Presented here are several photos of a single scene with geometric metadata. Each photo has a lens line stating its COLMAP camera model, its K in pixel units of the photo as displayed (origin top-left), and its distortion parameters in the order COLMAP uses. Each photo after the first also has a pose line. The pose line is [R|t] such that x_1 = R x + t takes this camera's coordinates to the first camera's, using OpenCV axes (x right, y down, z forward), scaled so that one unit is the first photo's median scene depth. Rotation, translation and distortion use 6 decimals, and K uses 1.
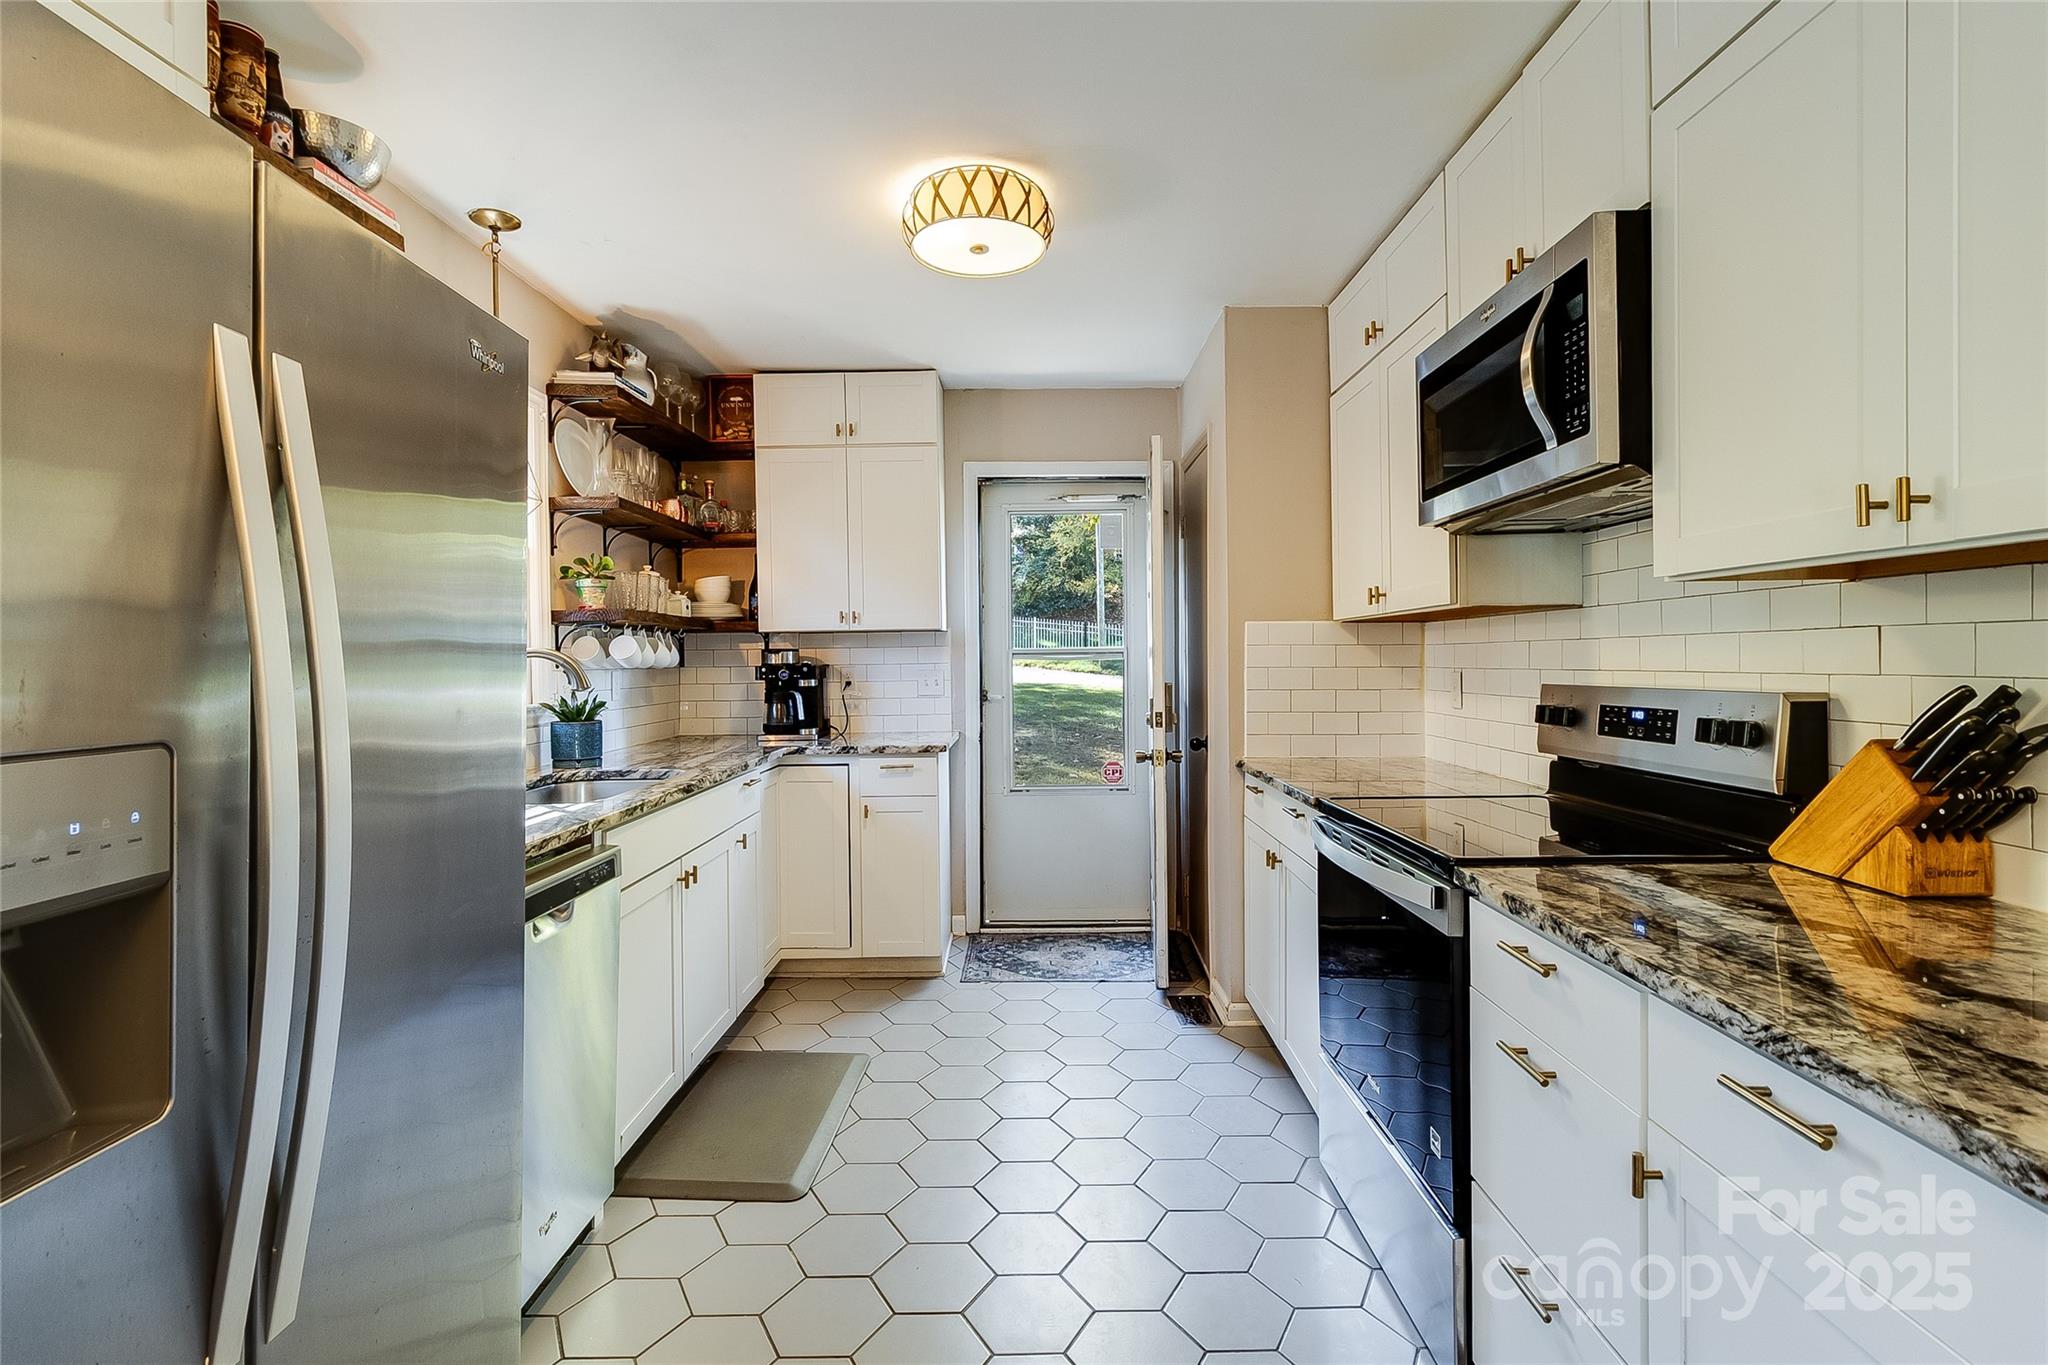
lens RADIAL K [[962.3, 0, 1034.8], [0, 962.3, 653.3], [0, 0, 1]] dist [0.001181, 0.000639]
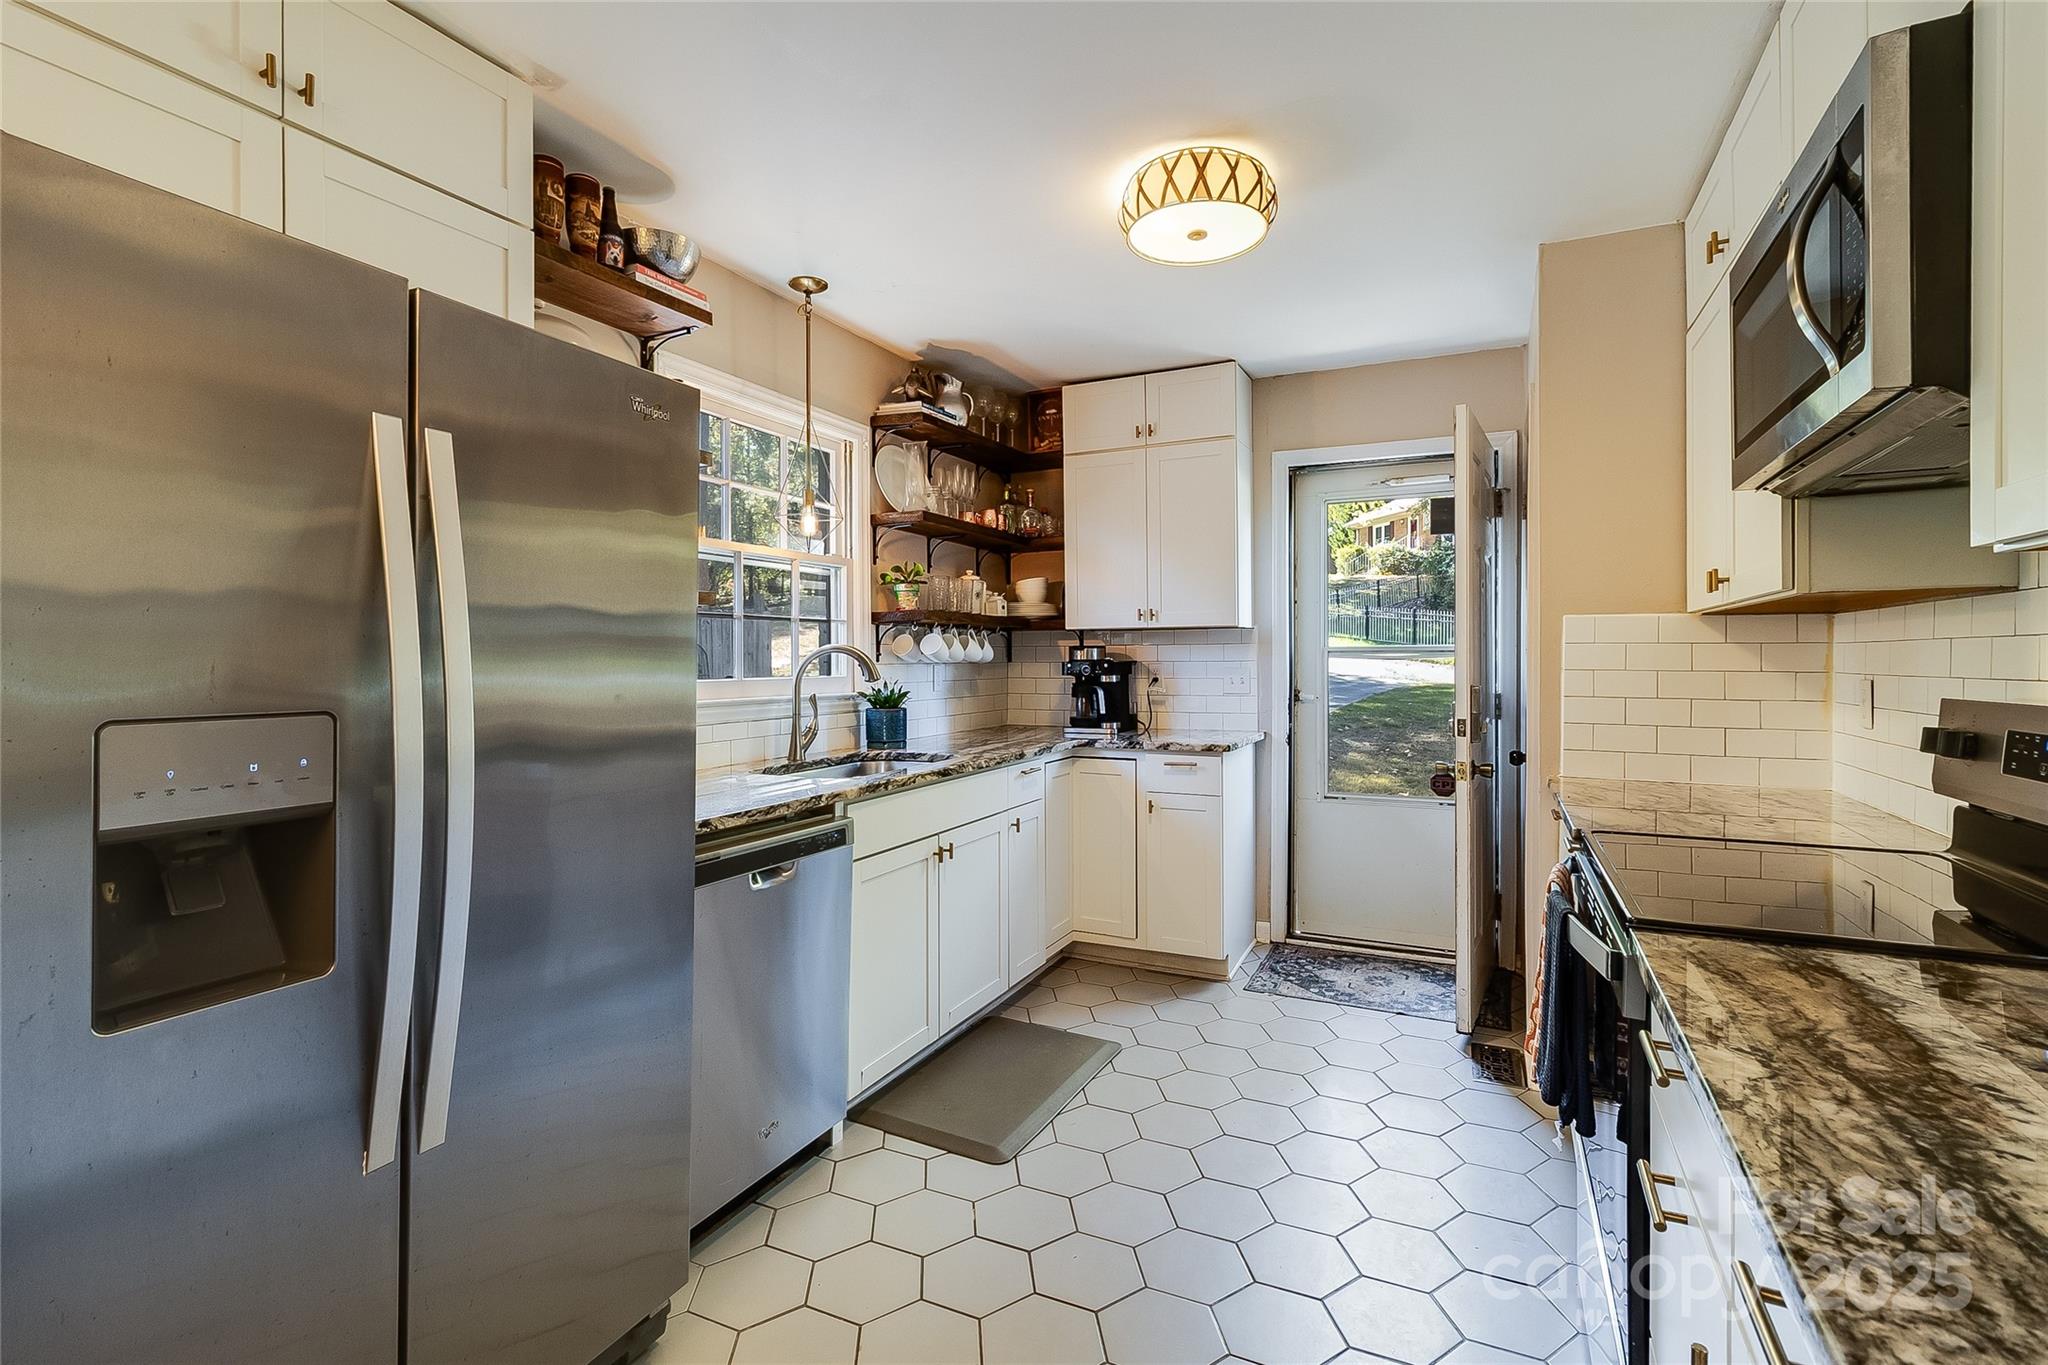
lens RADIAL K [[953.7, 0, 1026.9], [0, 953.7, 653.0], [0, 0, 1]] dist [-0.002480, 0.000274]
pose [[0.900253, 0.006437, -0.435320, 0.161293], [-0.004887, 0.999977, 0.004679, -0.001504], [0.435340, -0.002085, 0.900264, 0.045538]]
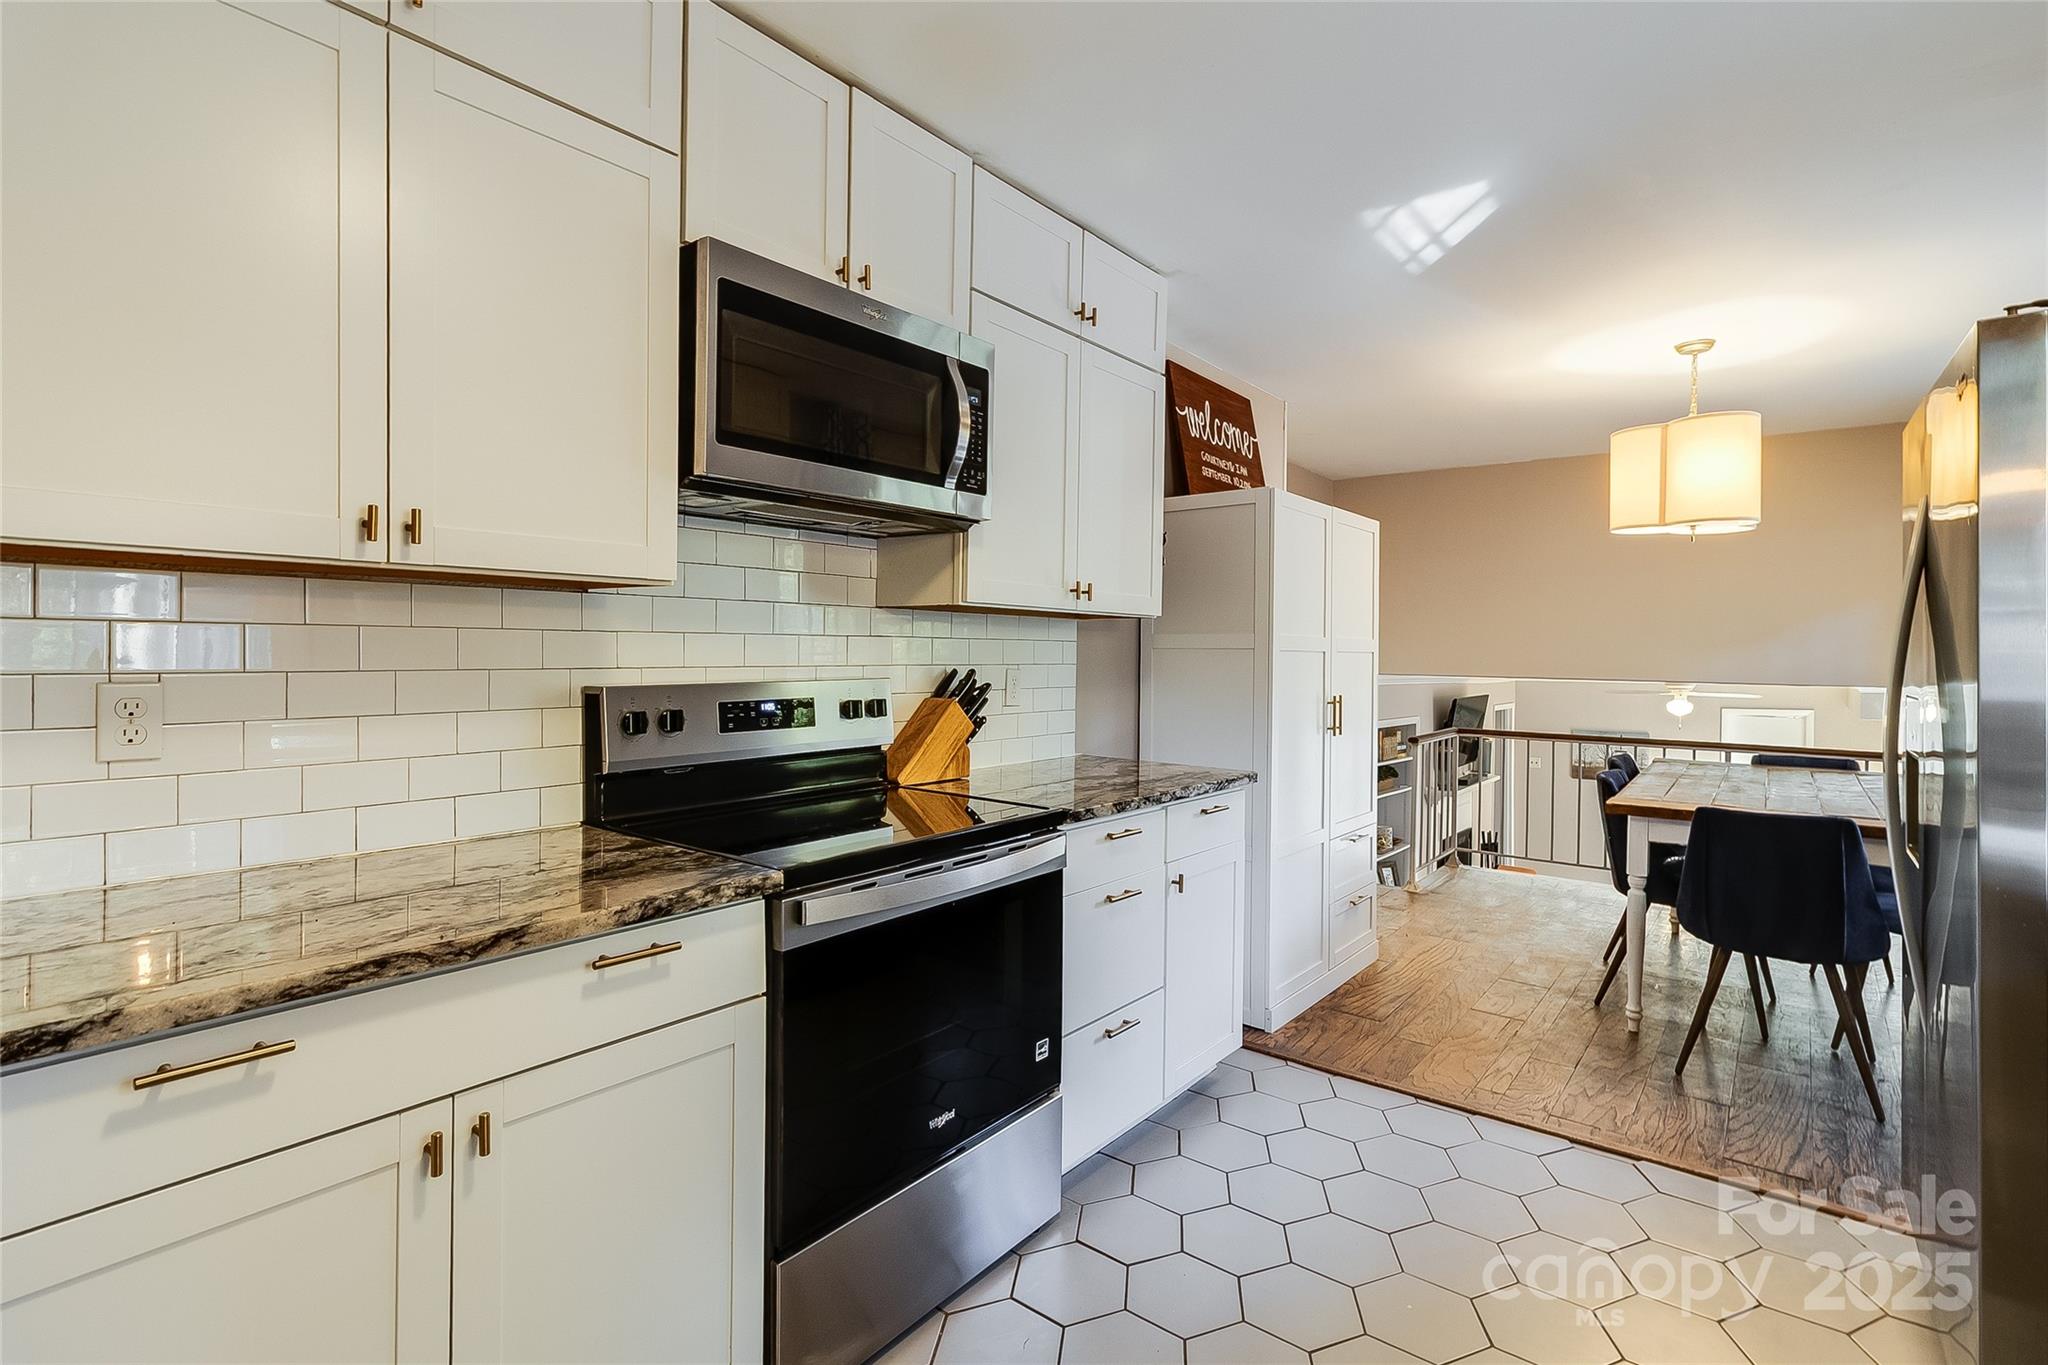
lens RADIAL K [[962.3, 0, 1034.8], [0, 962.3, 653.3], [0, 0, 1]] dist [0.001181, 0.000639]
pose [[-0.781040, 0.001610, 0.624478, -0.177436], [-0.005673, 0.999937, -0.009674, 0.007515], [-0.624455, -0.011099, -0.780982, 1.019904]]
